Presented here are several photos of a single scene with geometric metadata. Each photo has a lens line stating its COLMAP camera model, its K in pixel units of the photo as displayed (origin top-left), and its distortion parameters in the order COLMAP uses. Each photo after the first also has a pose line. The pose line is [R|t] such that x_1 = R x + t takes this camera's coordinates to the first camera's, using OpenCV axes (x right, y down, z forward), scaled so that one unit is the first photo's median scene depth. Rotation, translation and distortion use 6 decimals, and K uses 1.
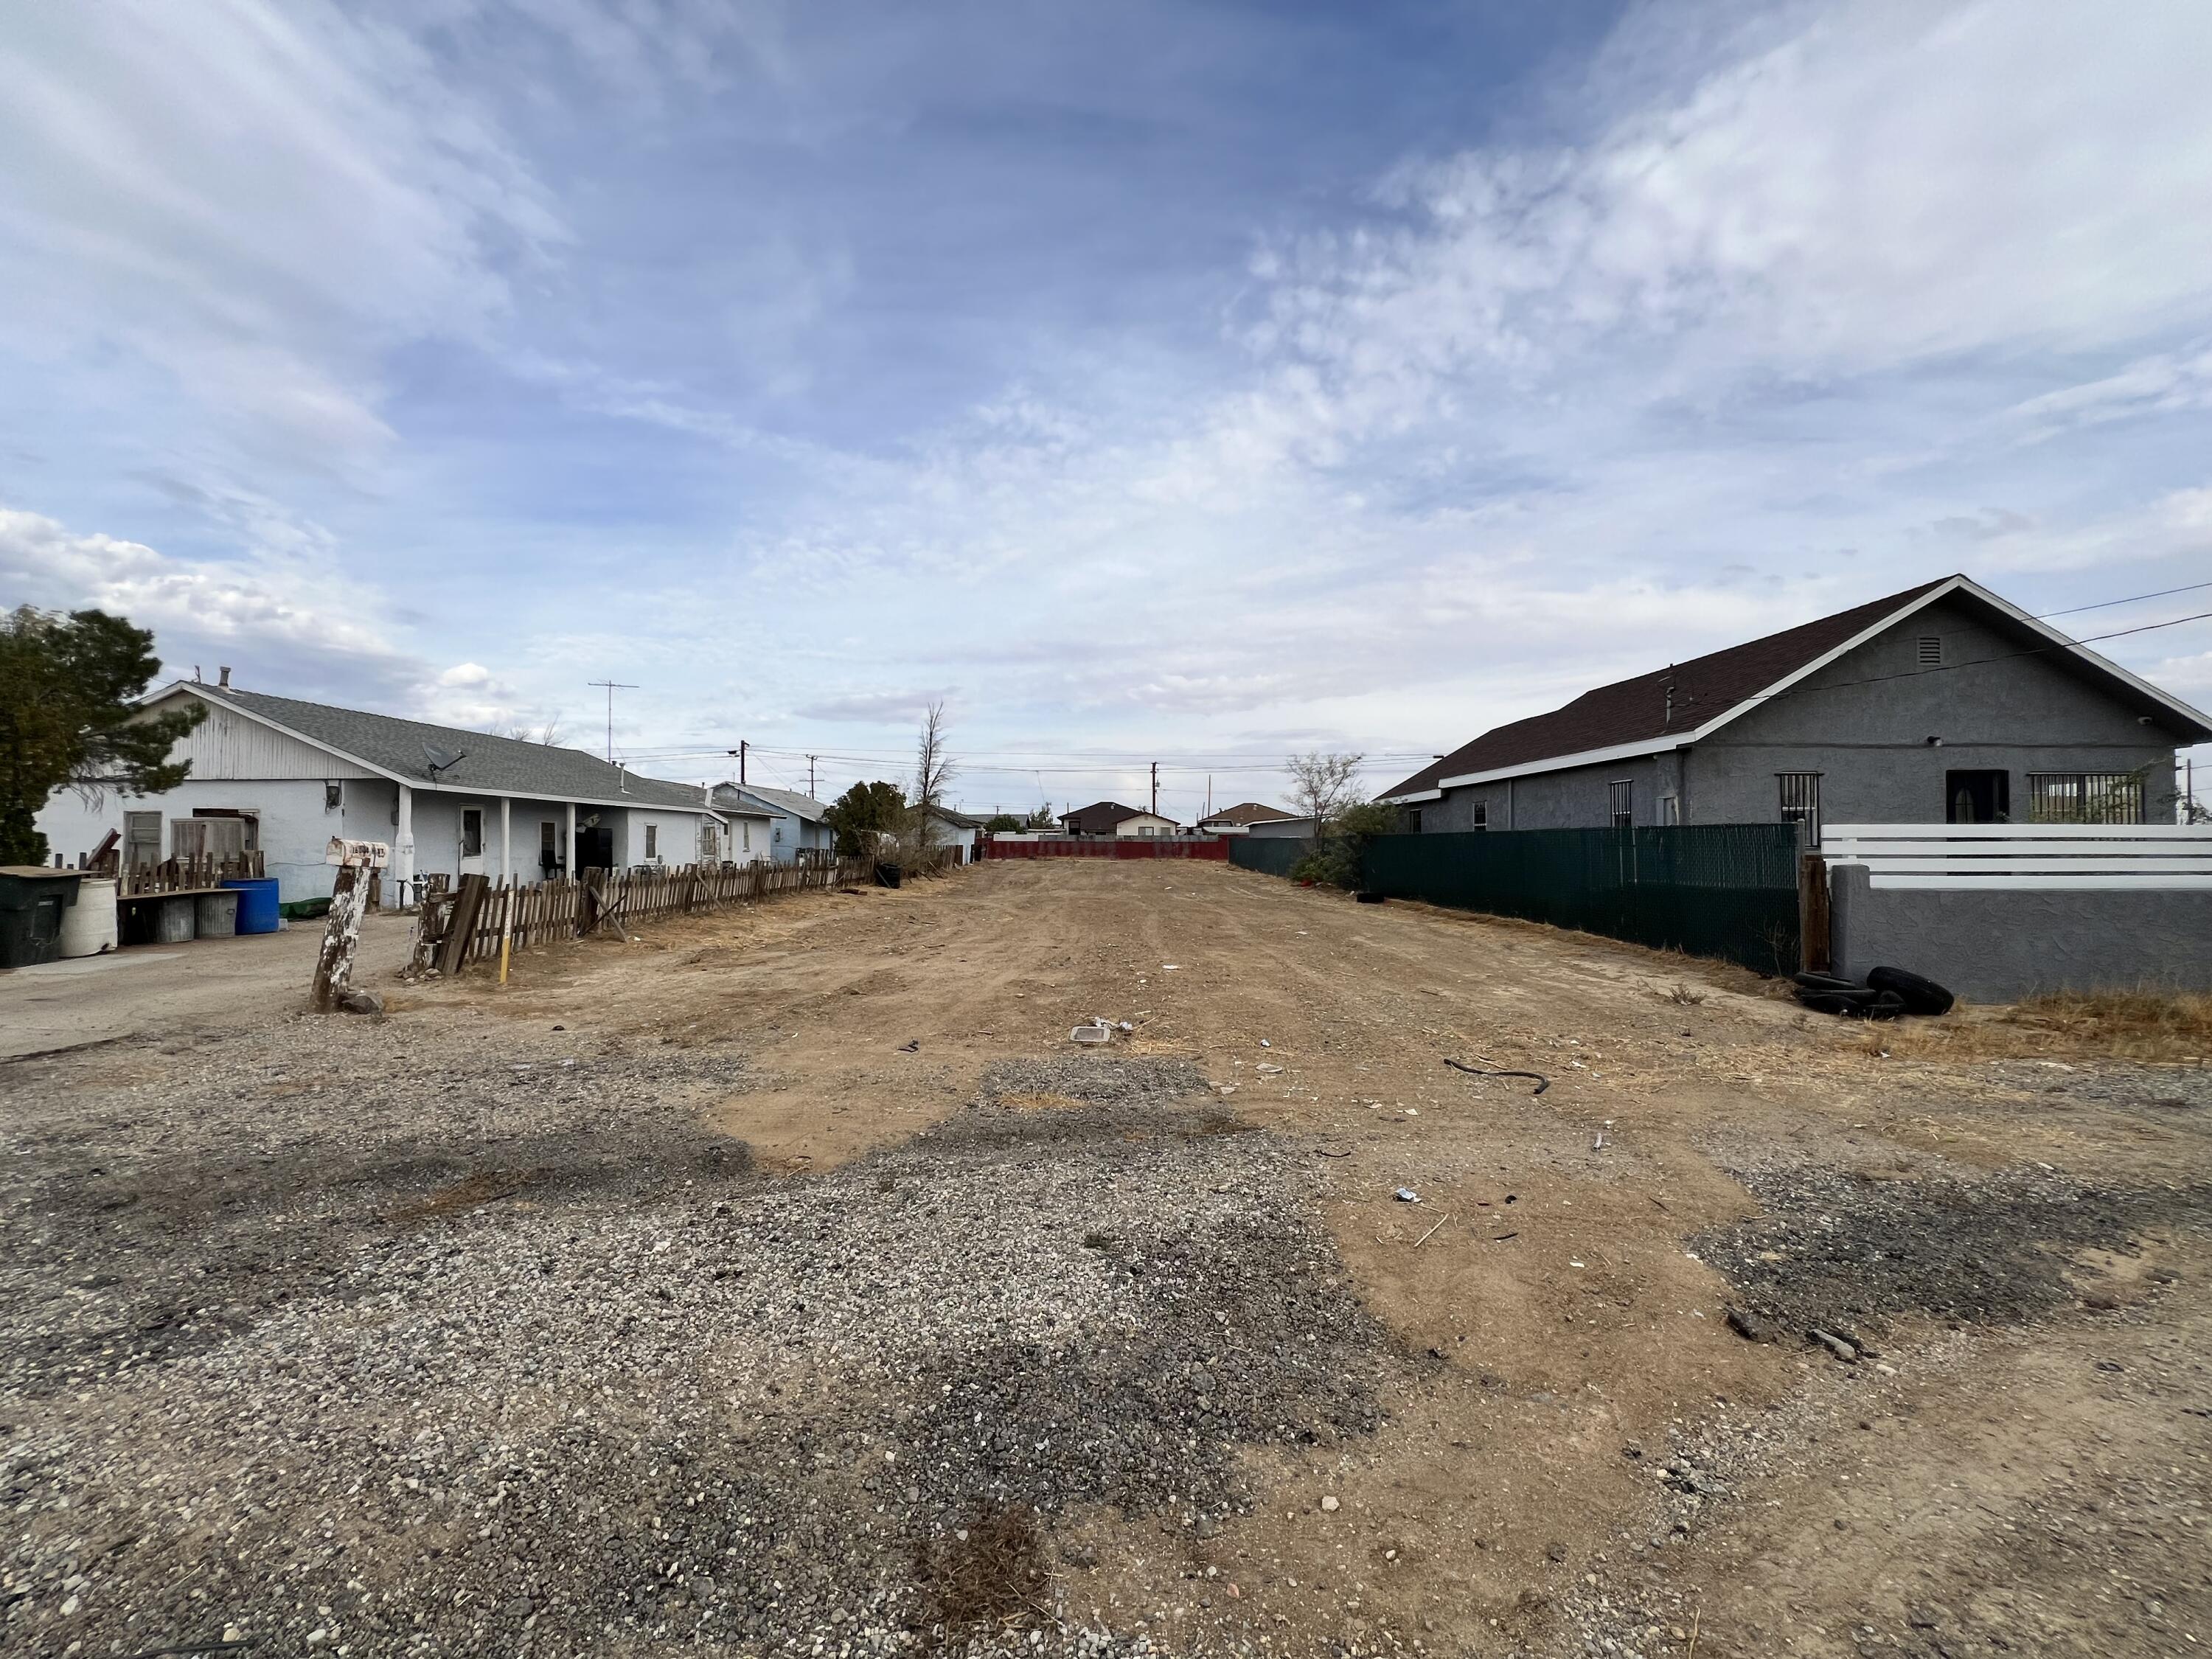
lens RADIAL K [[881.2, 0, 1115.2], [0, 881.2, 831.4], [0, 0, 1]] dist [-0.001675, -0.000056]
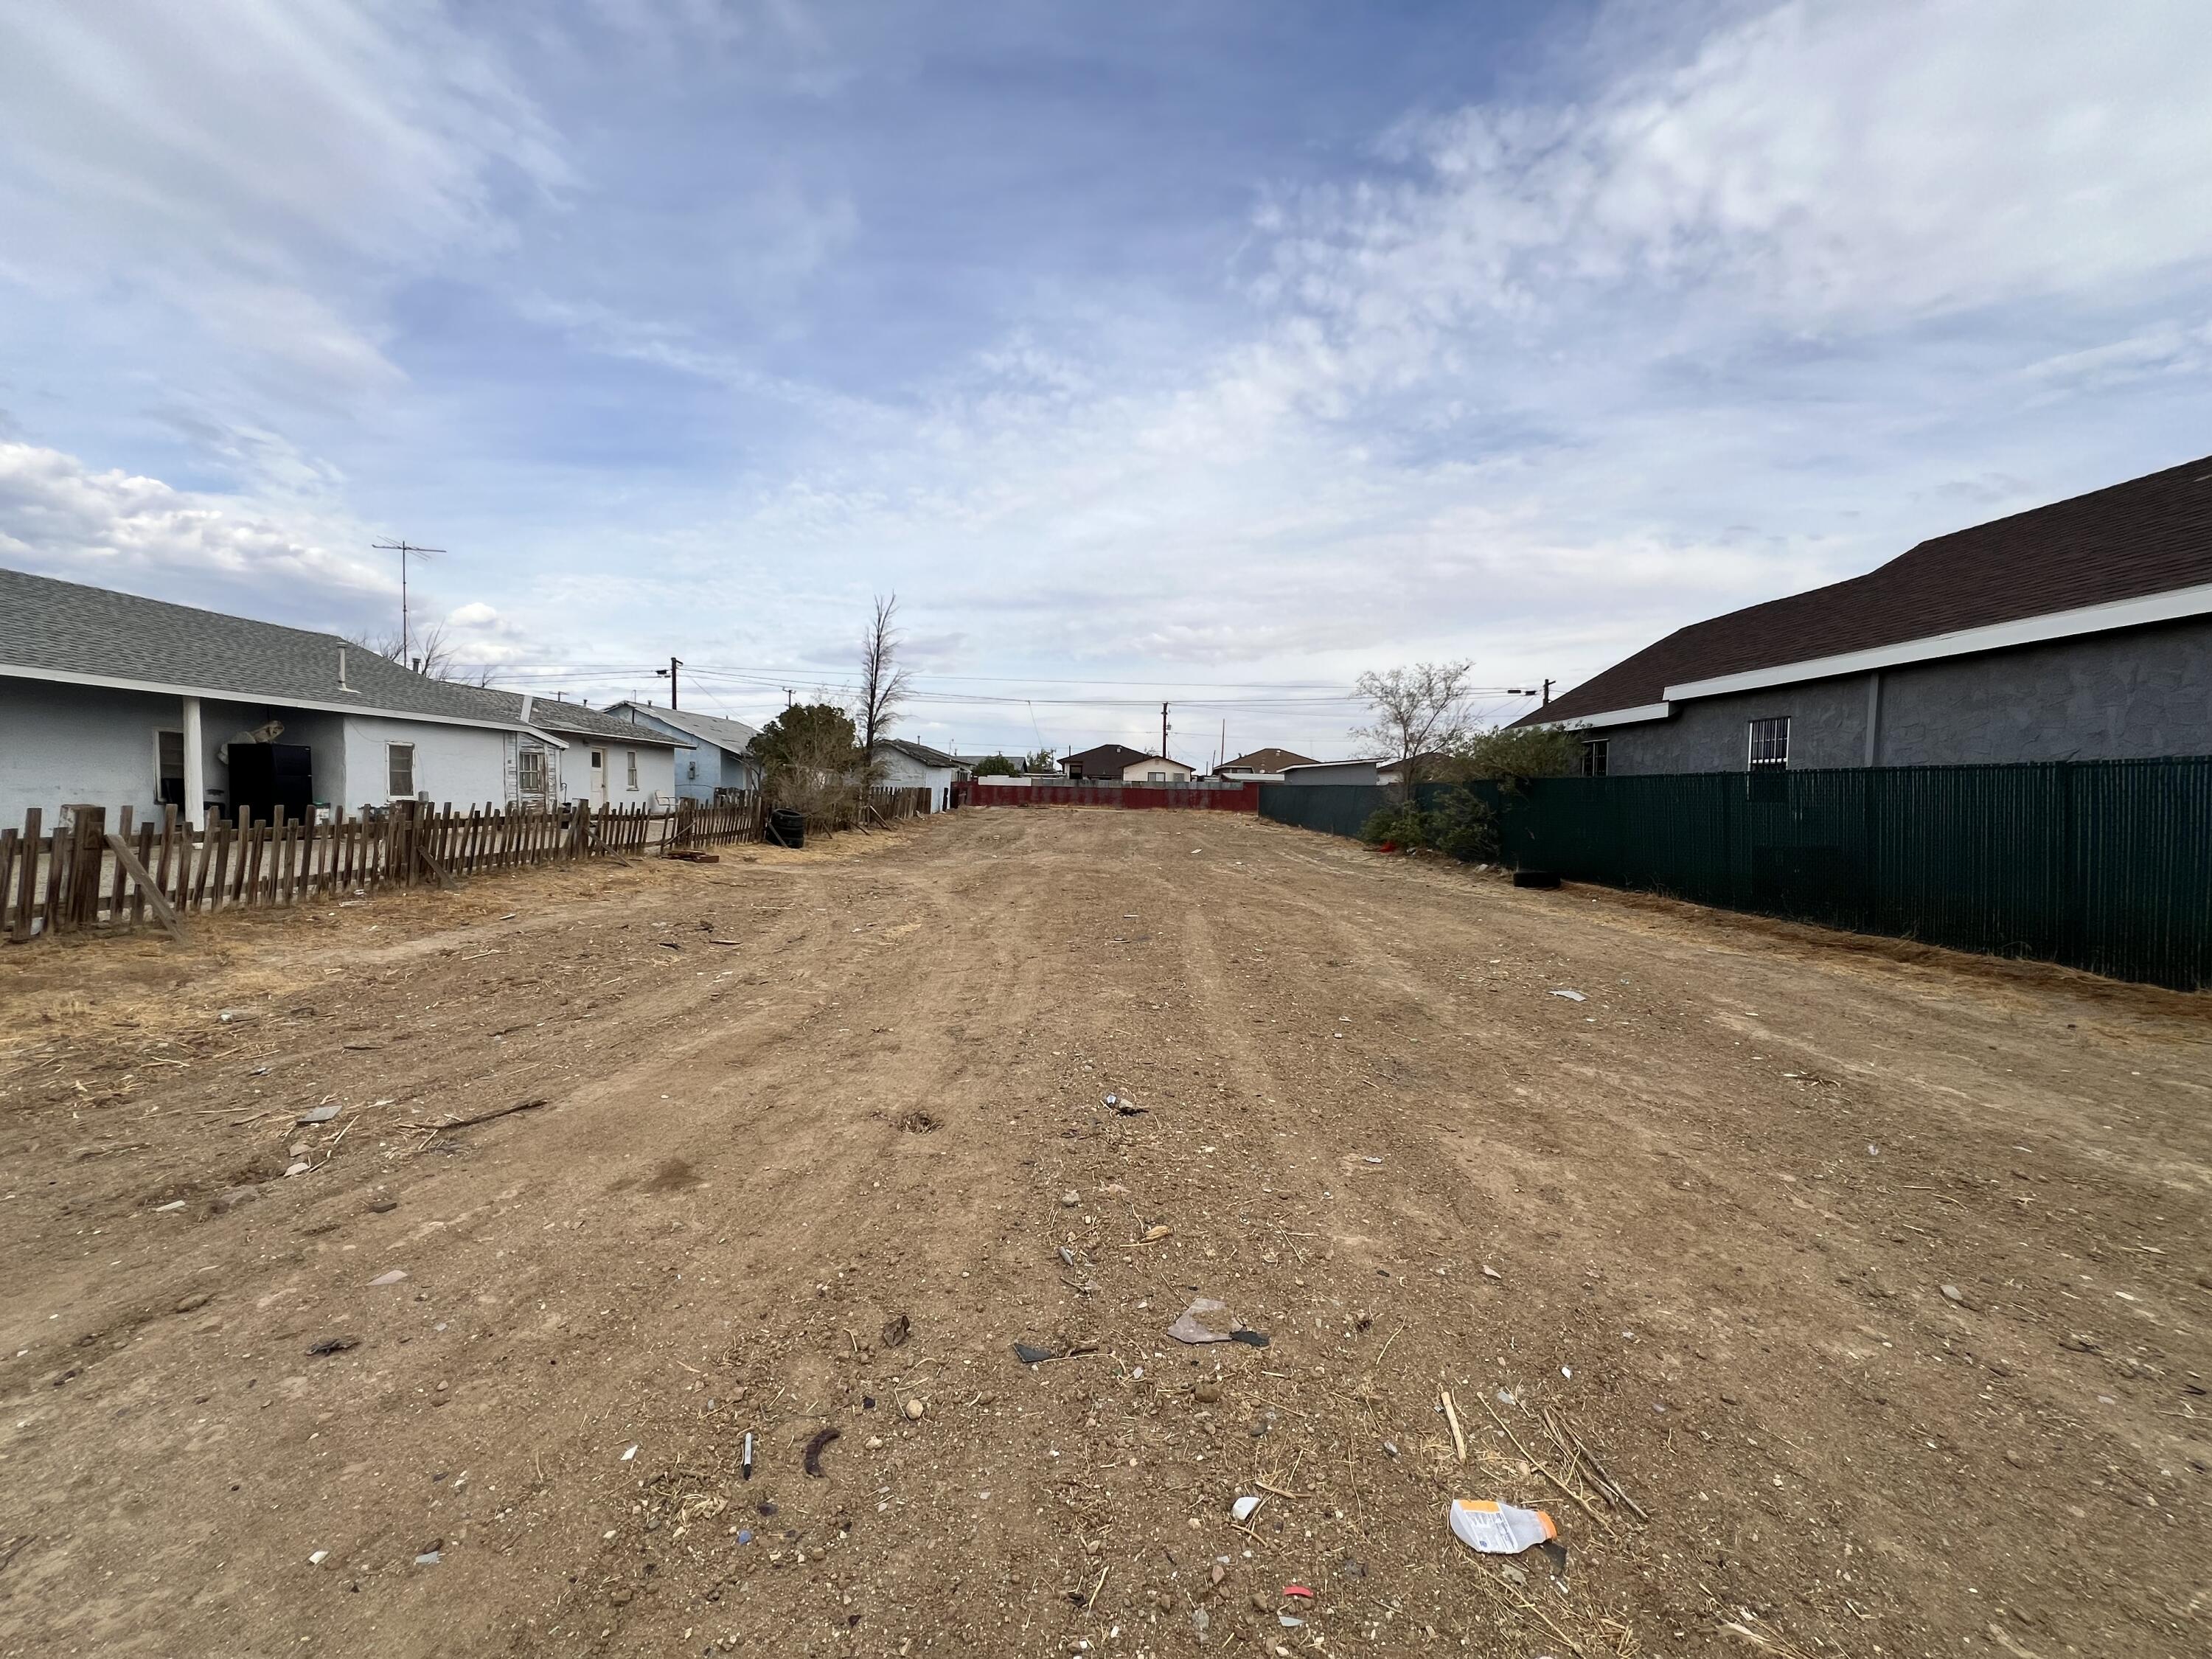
lens RADIAL K [[881.2, 0, 1115.2], [0, 881.2, 831.4], [0, 0, 1]] dist [-0.001675, -0.000056]
pose [[0.999837, 0.017311, -0.005178, -0.002855], [-0.016981, 0.998167, 0.058082, 0.011111], [0.006174, -0.057984, 0.998298, 0.393550]]
